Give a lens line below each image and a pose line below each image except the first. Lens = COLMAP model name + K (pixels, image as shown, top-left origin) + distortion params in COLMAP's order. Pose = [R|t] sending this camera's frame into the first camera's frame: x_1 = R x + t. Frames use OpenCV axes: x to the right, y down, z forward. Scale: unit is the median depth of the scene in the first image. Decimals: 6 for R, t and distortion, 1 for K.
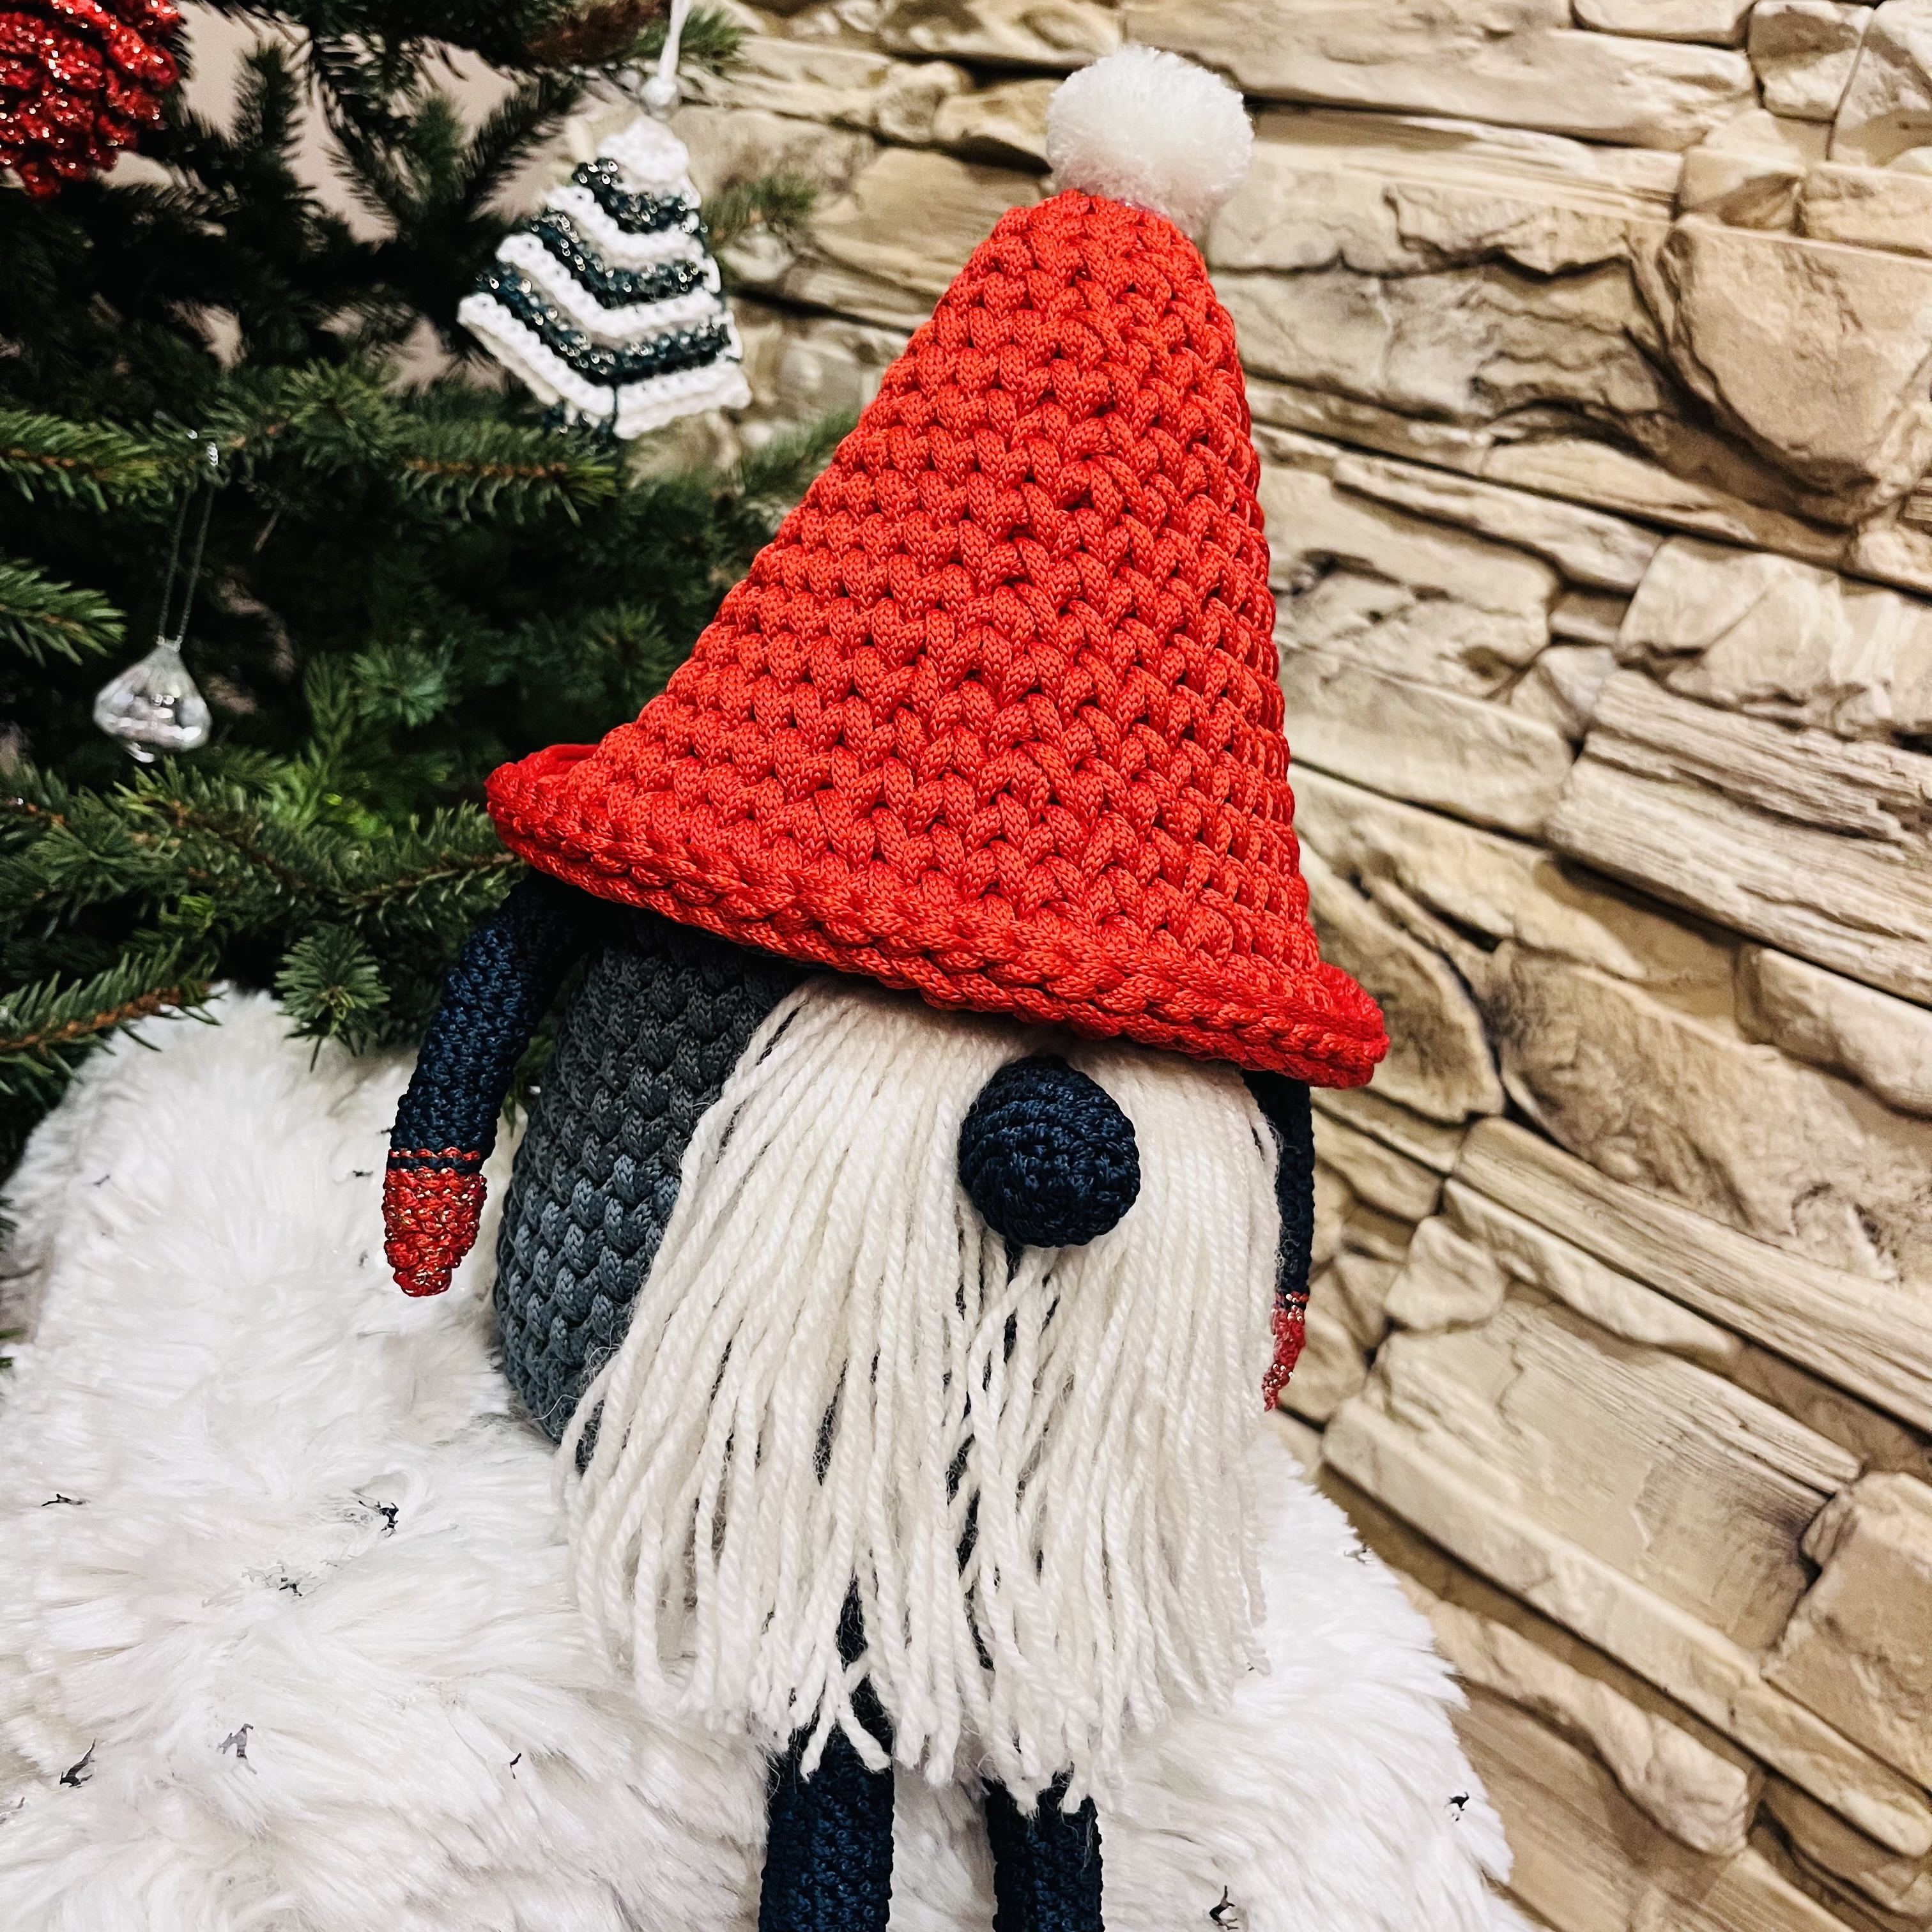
lens RADIAL K [[2029.9, 0, 973.9], [0, 2029.9, 970.1], [0, 0, 1]] dist [0.002429, 0.000000]
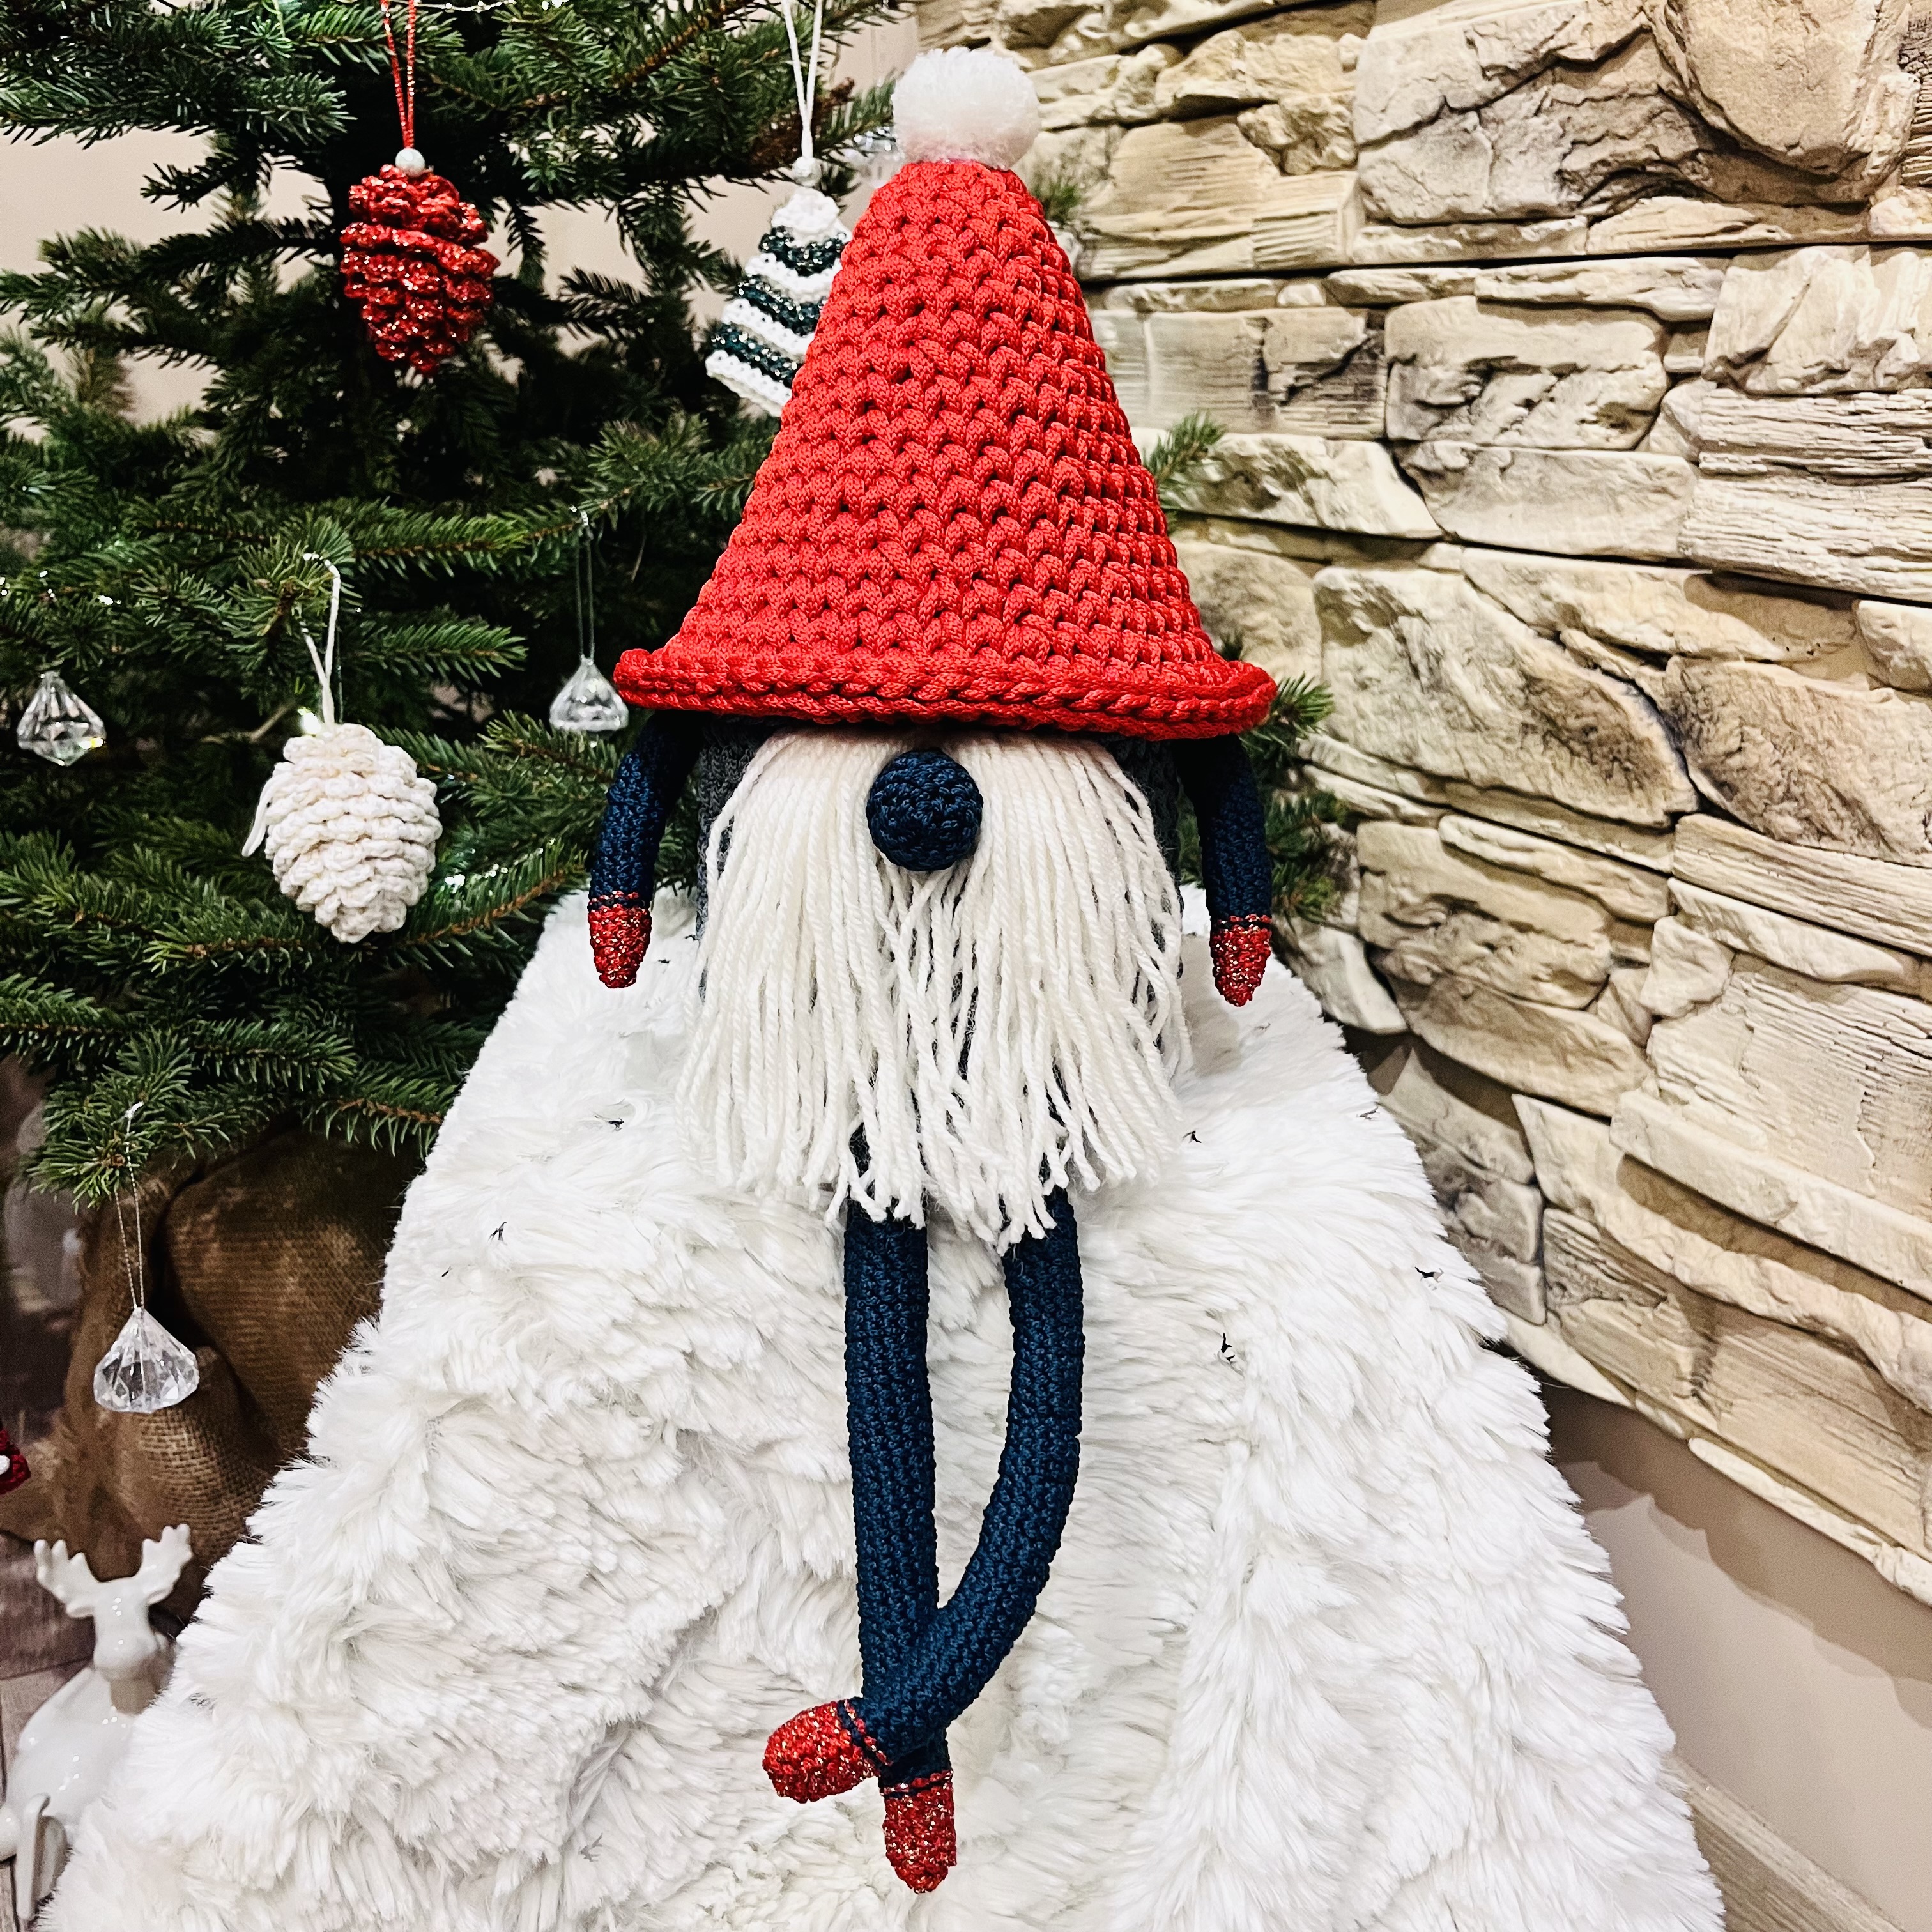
lens RADIAL K [[2029.9, 0, 966.9], [0, 2029.9, 992.6], [0, 0, 1]] dist [0.002429, 0.000000]
pose [[0.911548, -0.166749, -0.375866, 0.311832], [0.169116, 0.985228, -0.026945, 0.139385], [0.374807, -0.039003, 0.926282, -0.194703]]
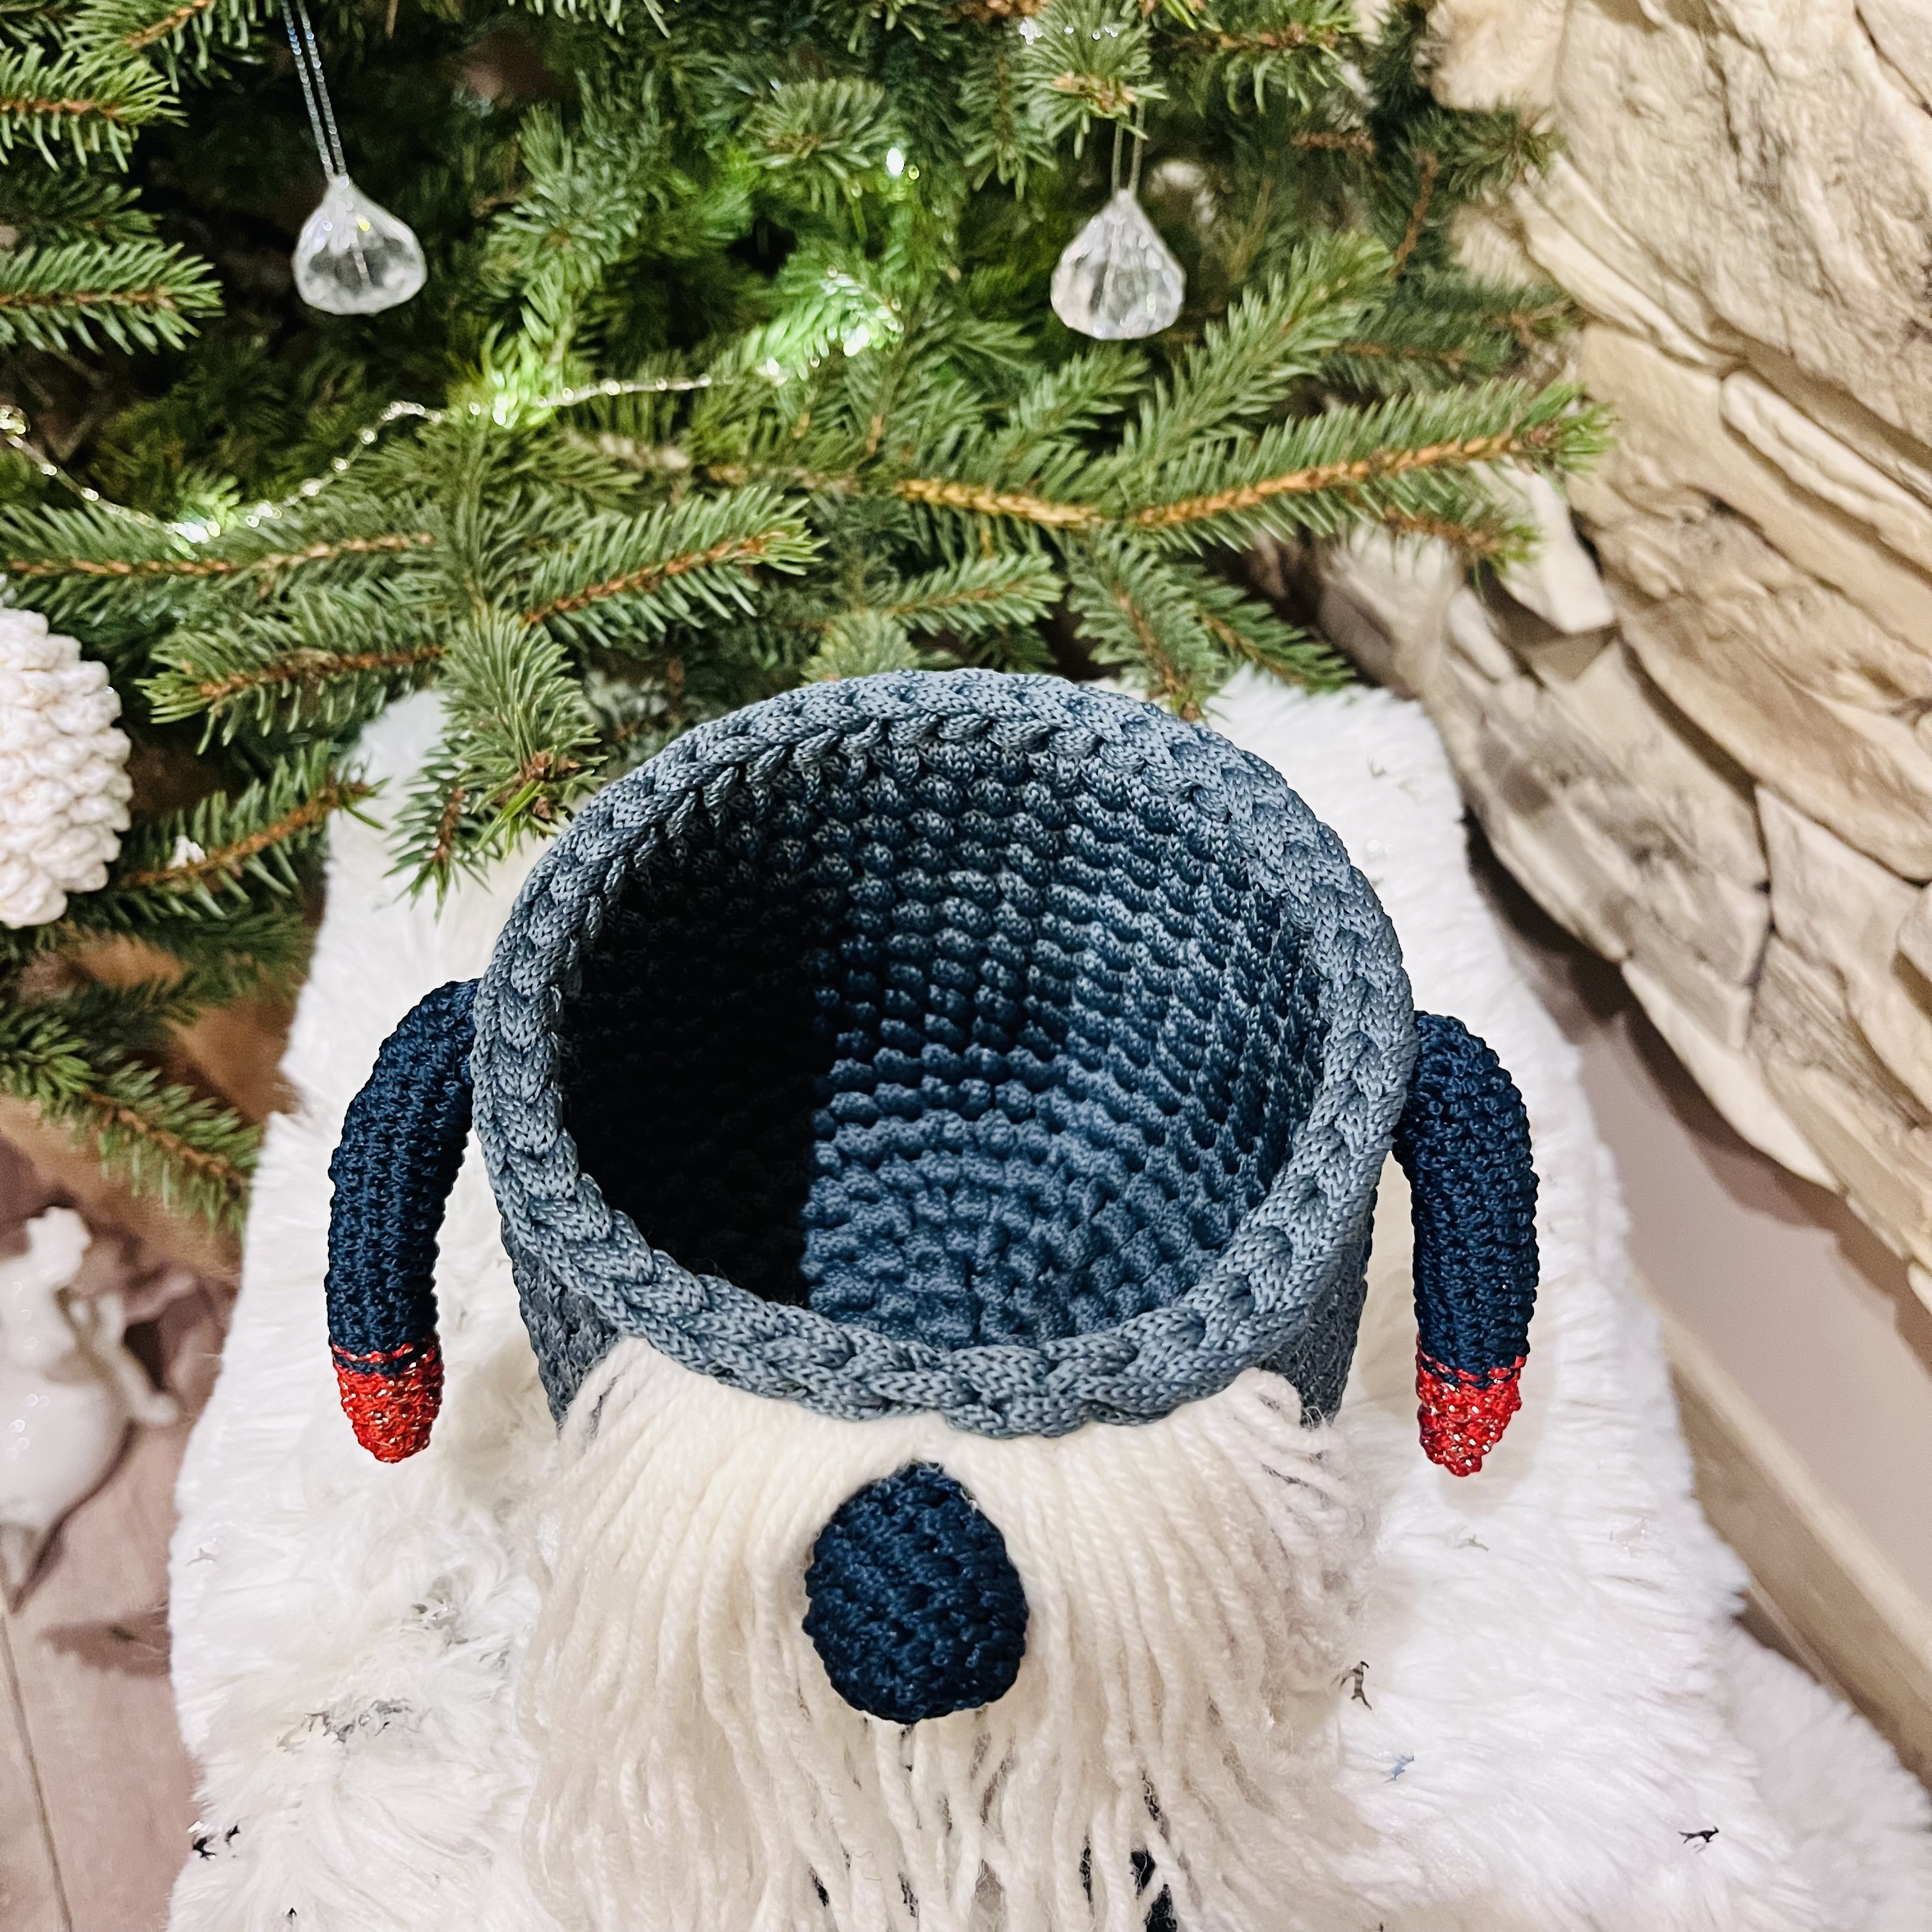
lens RADIAL K [[2029.9, 0, 960.8], [0, 2029.9, 984.0], [0, 0, 1]] dist [0.002429, 0.000000]
pose [[0.906557, 0.055733, -0.418388, 0.189109], [0.187800, 0.834462, 0.518078, -0.254062], [0.378003, -0.548240, 0.746020, 0.281954]]
